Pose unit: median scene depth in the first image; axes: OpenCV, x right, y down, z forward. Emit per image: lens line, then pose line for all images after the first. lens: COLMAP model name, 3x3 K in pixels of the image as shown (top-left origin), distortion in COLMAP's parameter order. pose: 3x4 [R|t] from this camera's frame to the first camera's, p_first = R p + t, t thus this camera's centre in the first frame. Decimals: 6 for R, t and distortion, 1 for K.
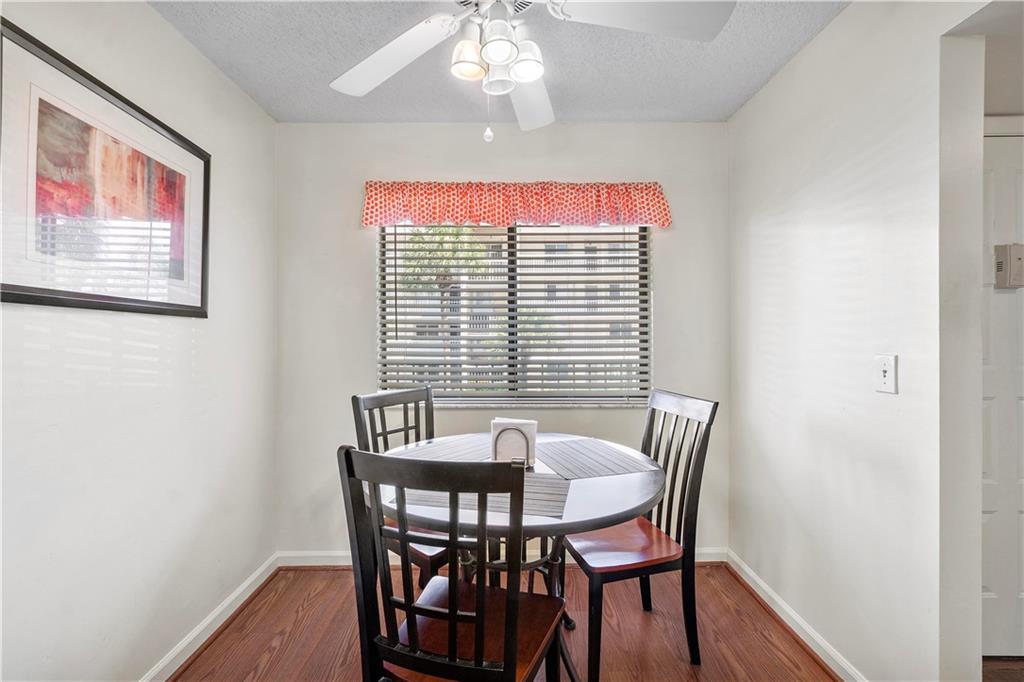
lens RADIAL K [[441.8, 0, 504.8], [0, 441.8, 340.6], [0, 0, 1]] dist [-0.002978, -0.000838]
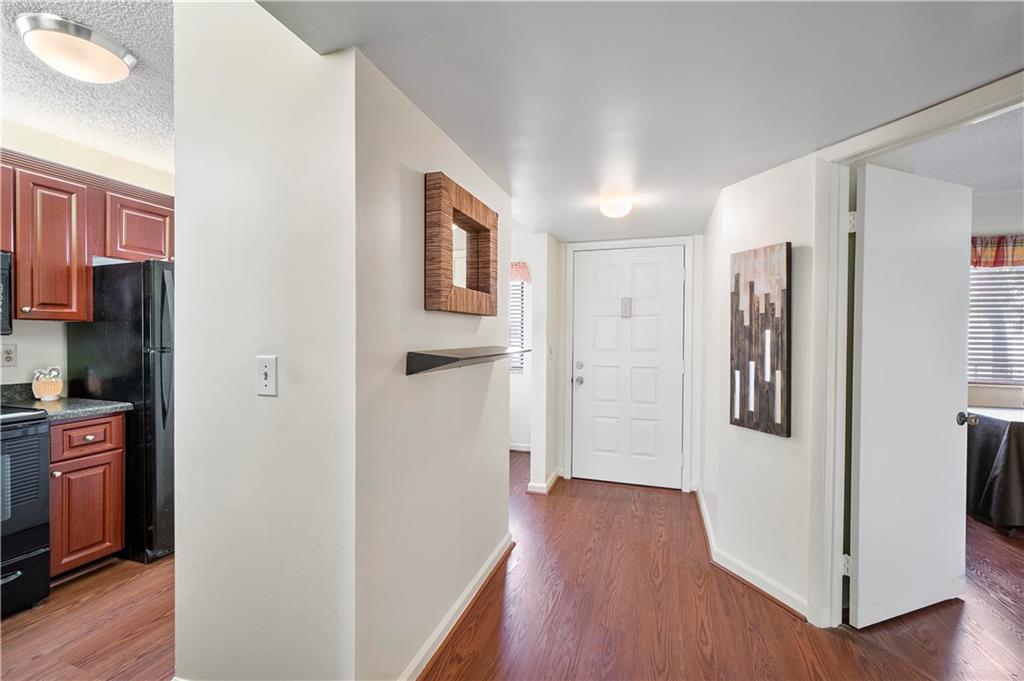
lens RADIAL K [[441.8, 0, 504.8], [0, 441.8, 340.1], [0, 0, 1]] dist [-0.002978, -0.000838]
pose [[0.946064, 0.013703, -0.323690, 0.946268], [-0.016033, 0.999861, -0.004533, 0.010195], [0.323583, 0.009478, 0.946152, -0.947518]]
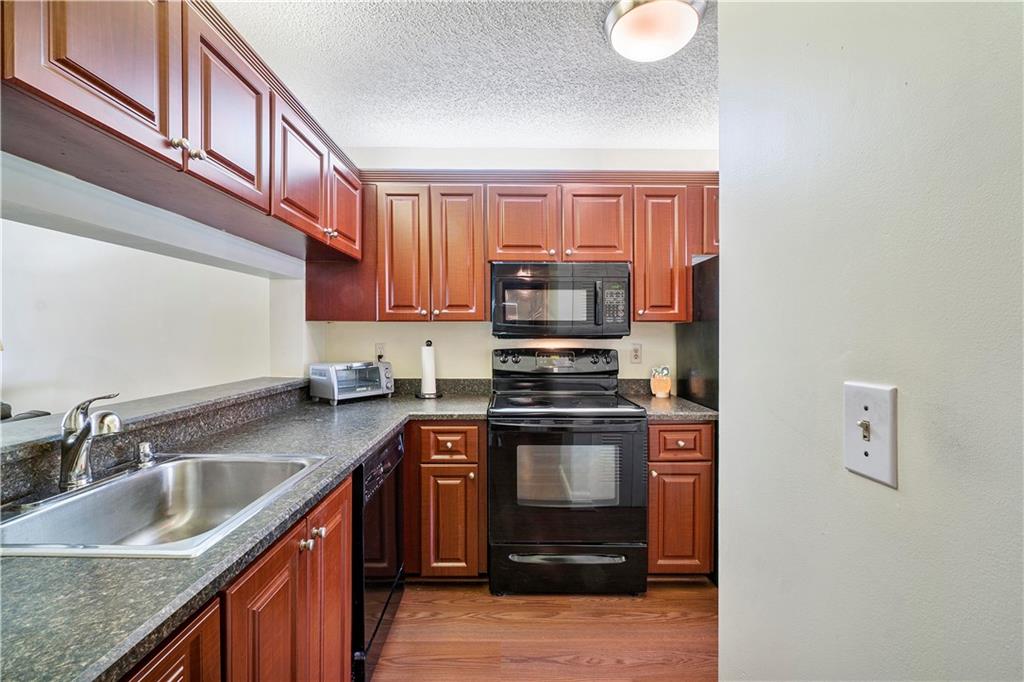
lens RADIAL K [[445.3, 0, 512.1], [0, 445.3, 333.9], [0, 0, 1]] dist [-0.002117, -0.000308]
pose [[0.012438, 0.004408, -0.999913, 0.700835], [-0.019012, 0.999811, 0.004171, 0.008393], [0.999742, 0.018959, 0.012519, -0.694615]]
